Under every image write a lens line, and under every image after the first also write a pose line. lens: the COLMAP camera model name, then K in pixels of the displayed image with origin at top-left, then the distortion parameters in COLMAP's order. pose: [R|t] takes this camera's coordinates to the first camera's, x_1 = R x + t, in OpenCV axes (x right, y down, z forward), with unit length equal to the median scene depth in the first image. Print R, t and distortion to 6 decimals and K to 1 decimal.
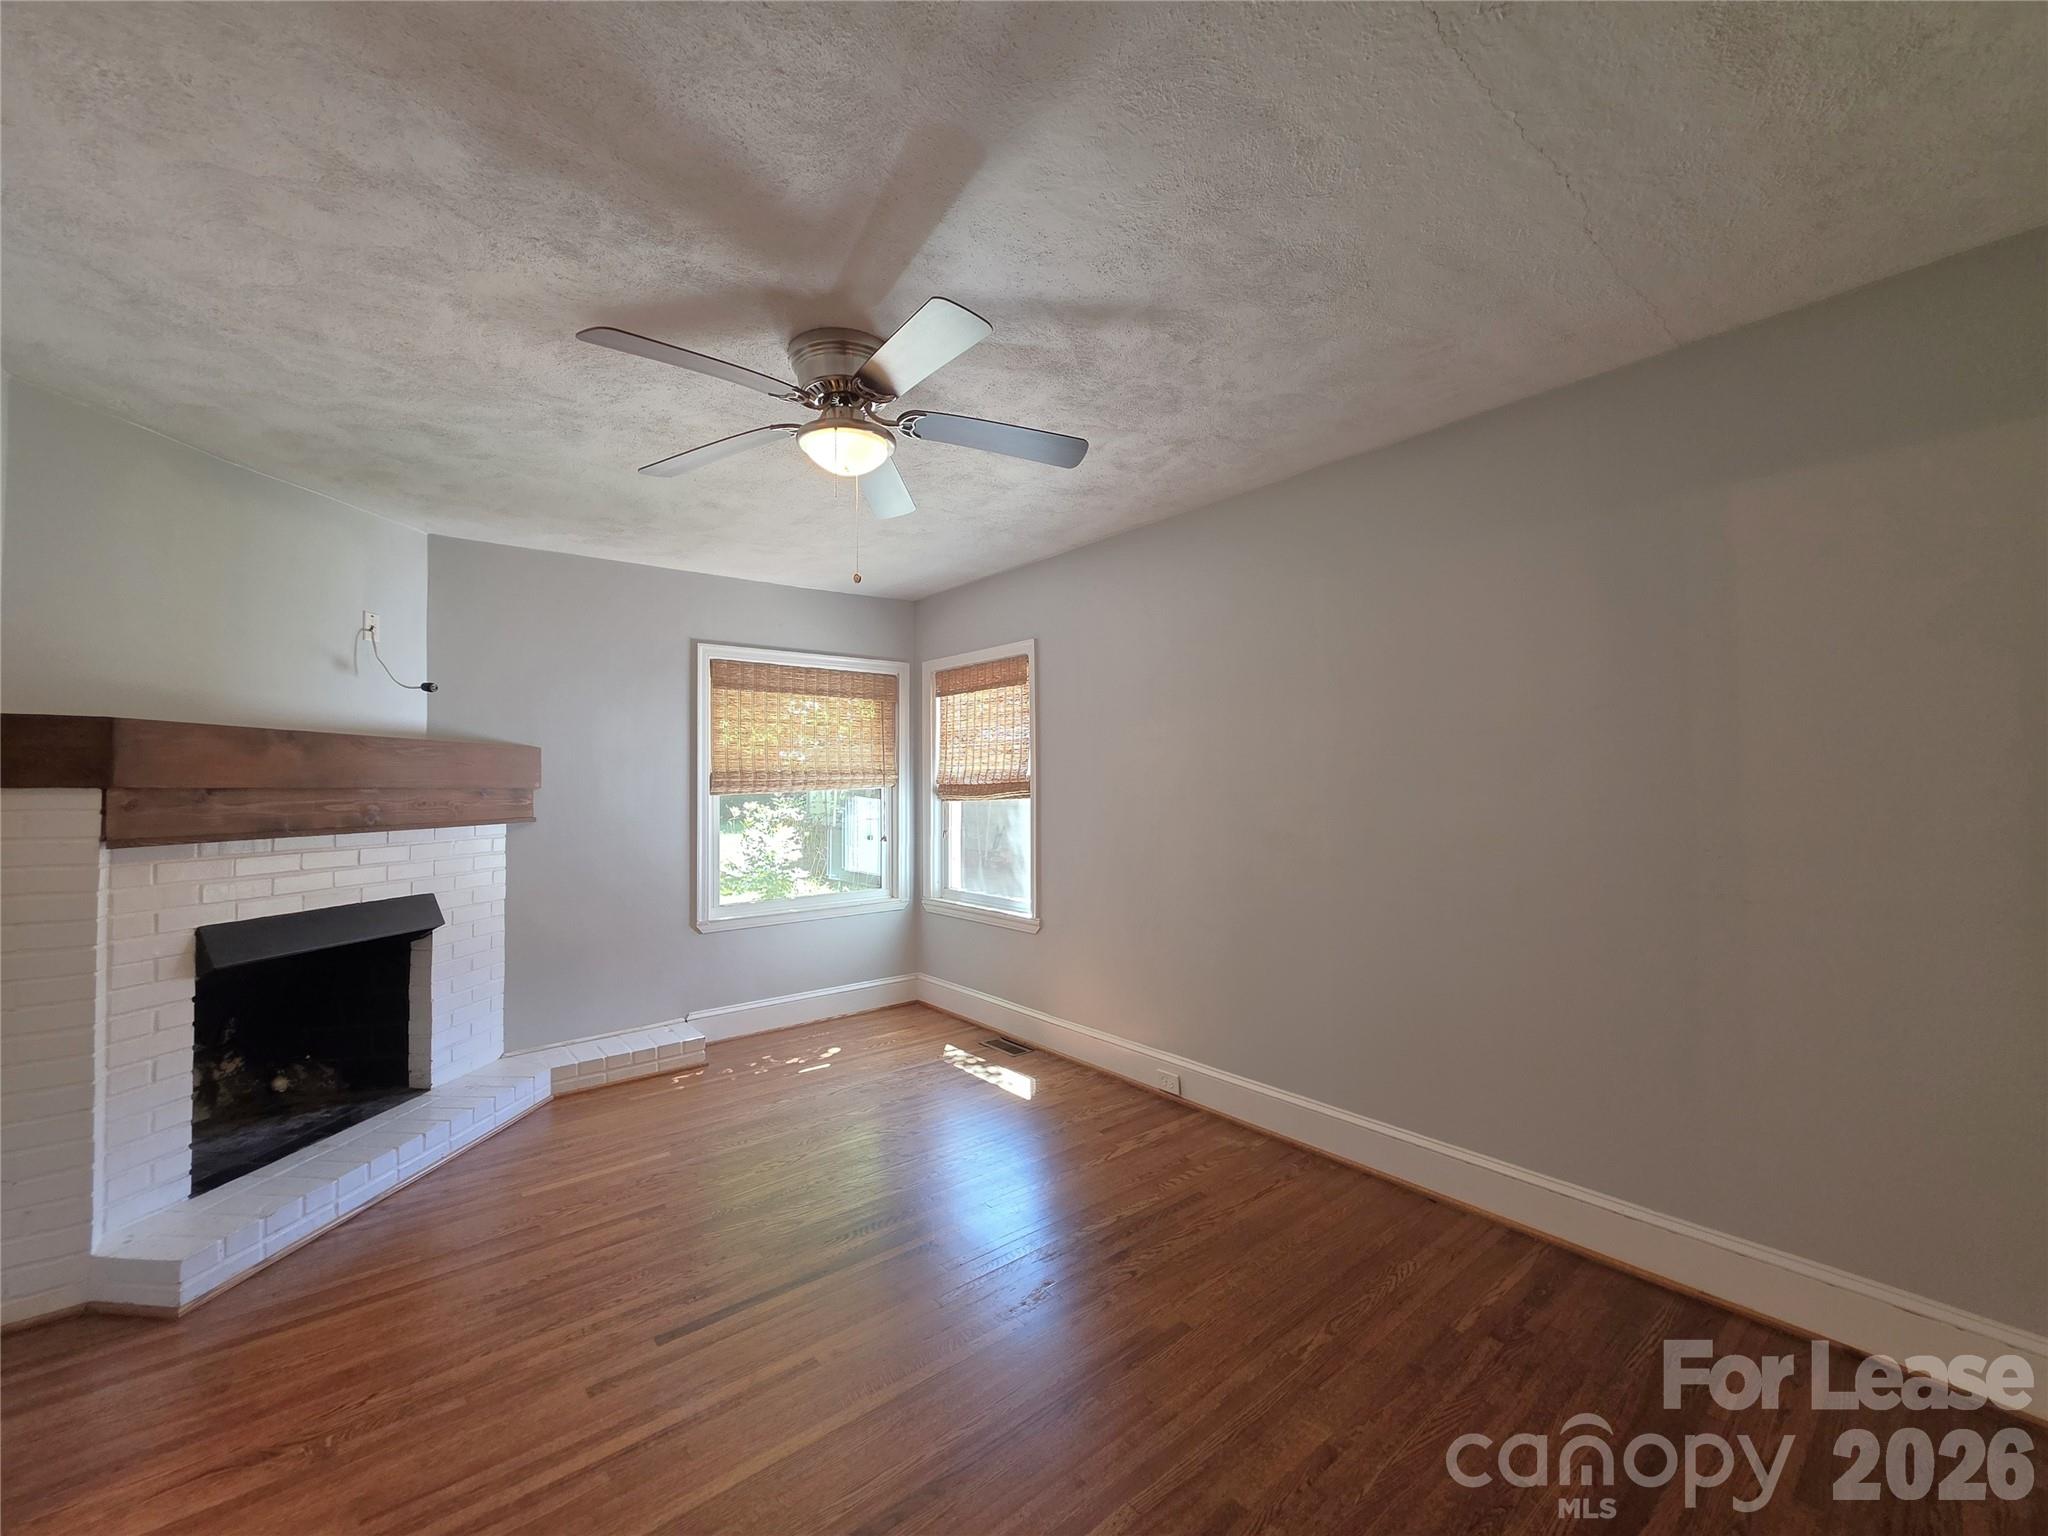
lens RADIAL K [[821.5, 0, 1025.5], [0, 821.5, 769.2], [0, 0, 1]] dist [0.006451, -0.000361]
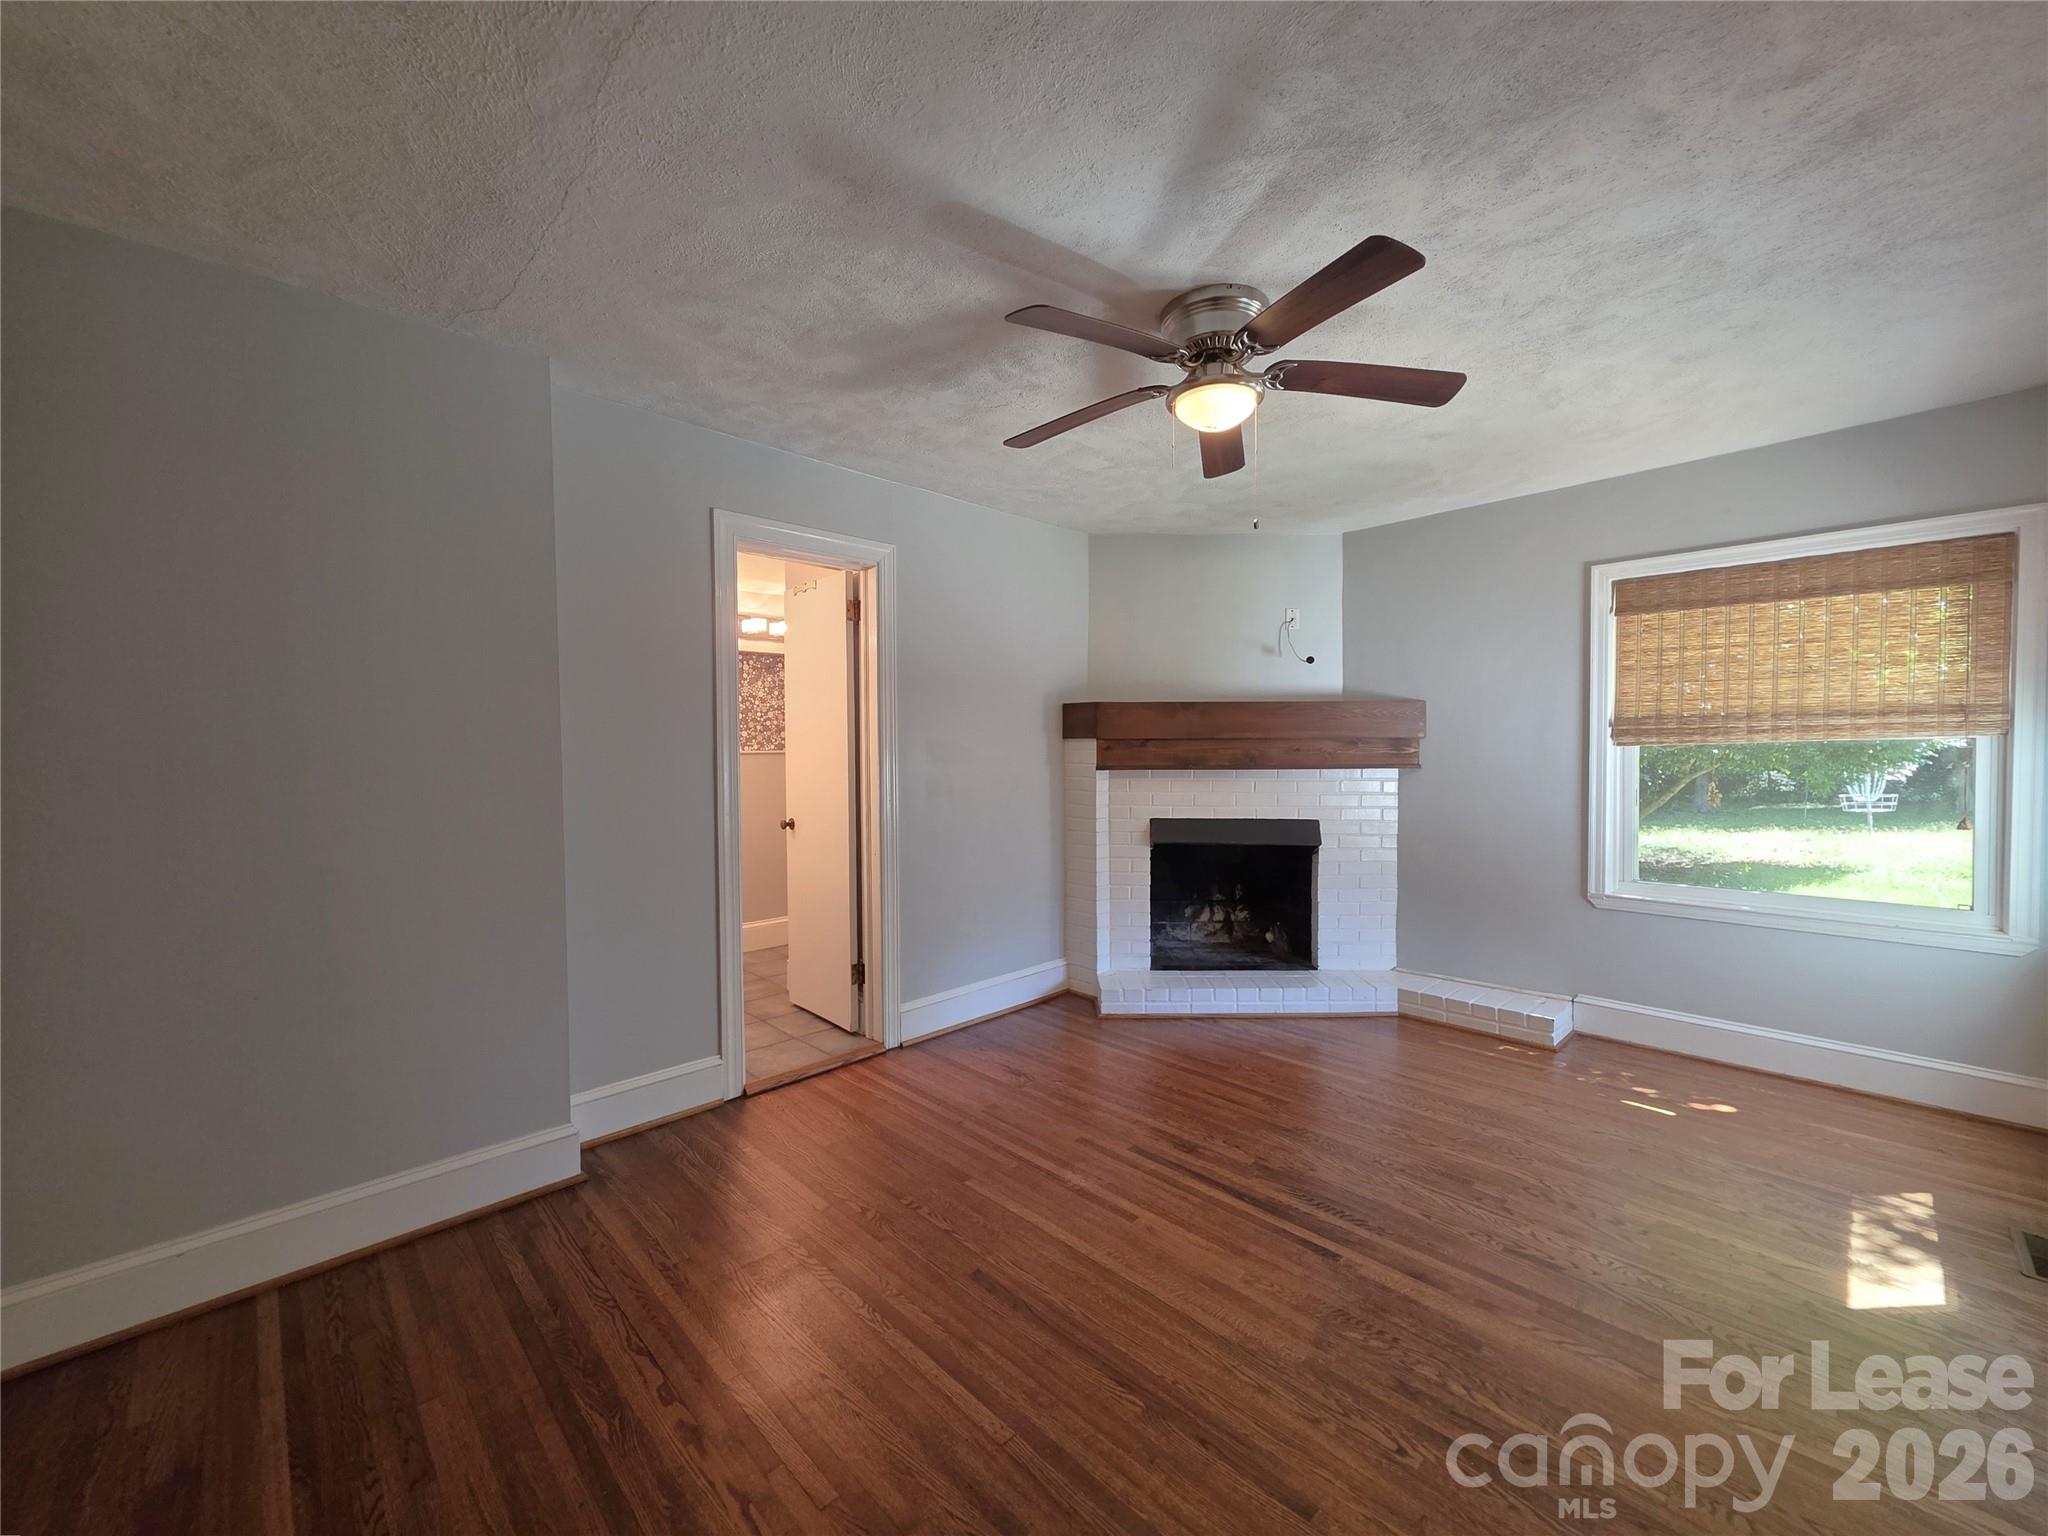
lens RADIAL K [[821.5, 0, 1026.7], [0, 821.5, 766.1], [0, 0, 1]] dist [0.006451, -0.000361]
pose [[0.084950, 0.033947, -0.995807, 0.464844], [0.025306, 0.999024, 0.036216, 0.007807], [0.996064, -0.028276, 0.084008, 0.394634]]
